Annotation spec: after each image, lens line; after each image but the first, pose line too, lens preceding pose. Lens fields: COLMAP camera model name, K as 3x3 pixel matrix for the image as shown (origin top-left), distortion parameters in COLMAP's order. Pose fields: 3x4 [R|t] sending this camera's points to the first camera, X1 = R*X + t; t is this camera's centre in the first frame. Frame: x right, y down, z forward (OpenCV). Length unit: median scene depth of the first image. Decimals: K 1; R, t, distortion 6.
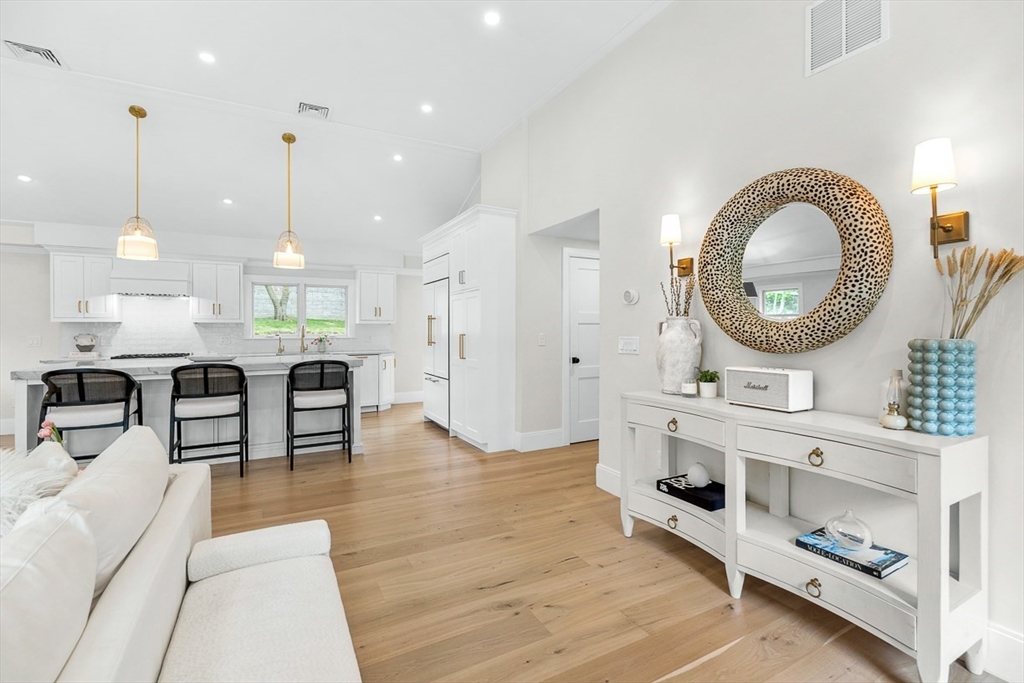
lens RADIAL K [[463.3, 0, 515.1], [0, 463.3, 333.3], [0, 0, 1]] dist [-0.000488, -0.000129]
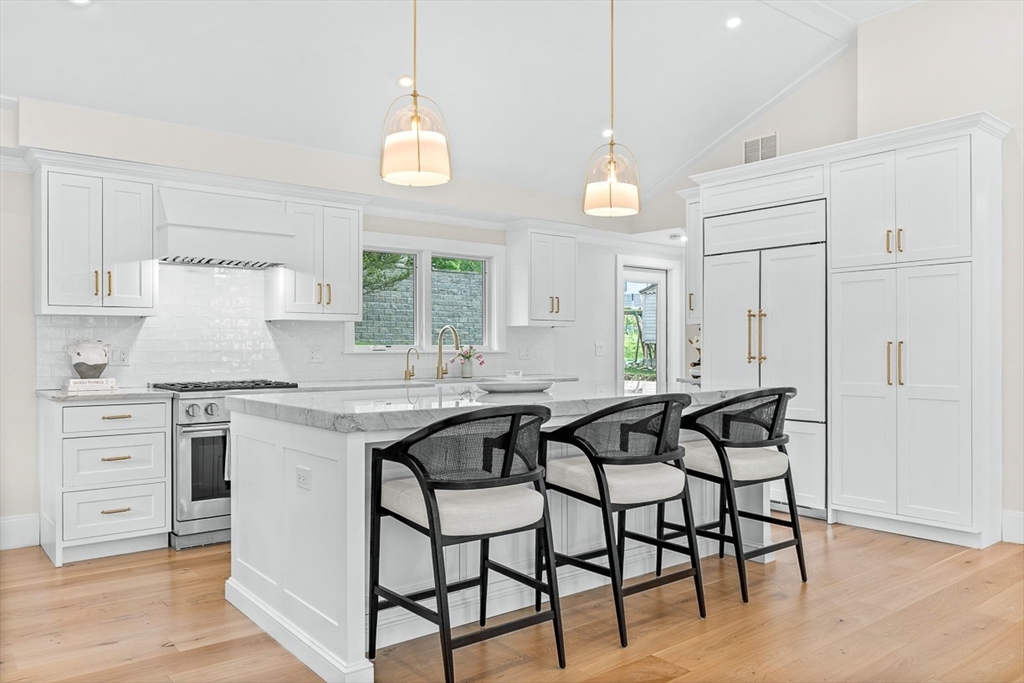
lens RADIAL K [[748.0, 0, 513.8], [0, 748.0, 348.4], [0, 0, 1]] dist [0.001176, 0.000492]
pose [[0.983583, 0.001344, 0.180449, -1.409030], [-0.000128, 0.999977, -0.006753, 0.033268], [-0.180454, 0.006619, 0.983561, 0.349611]]
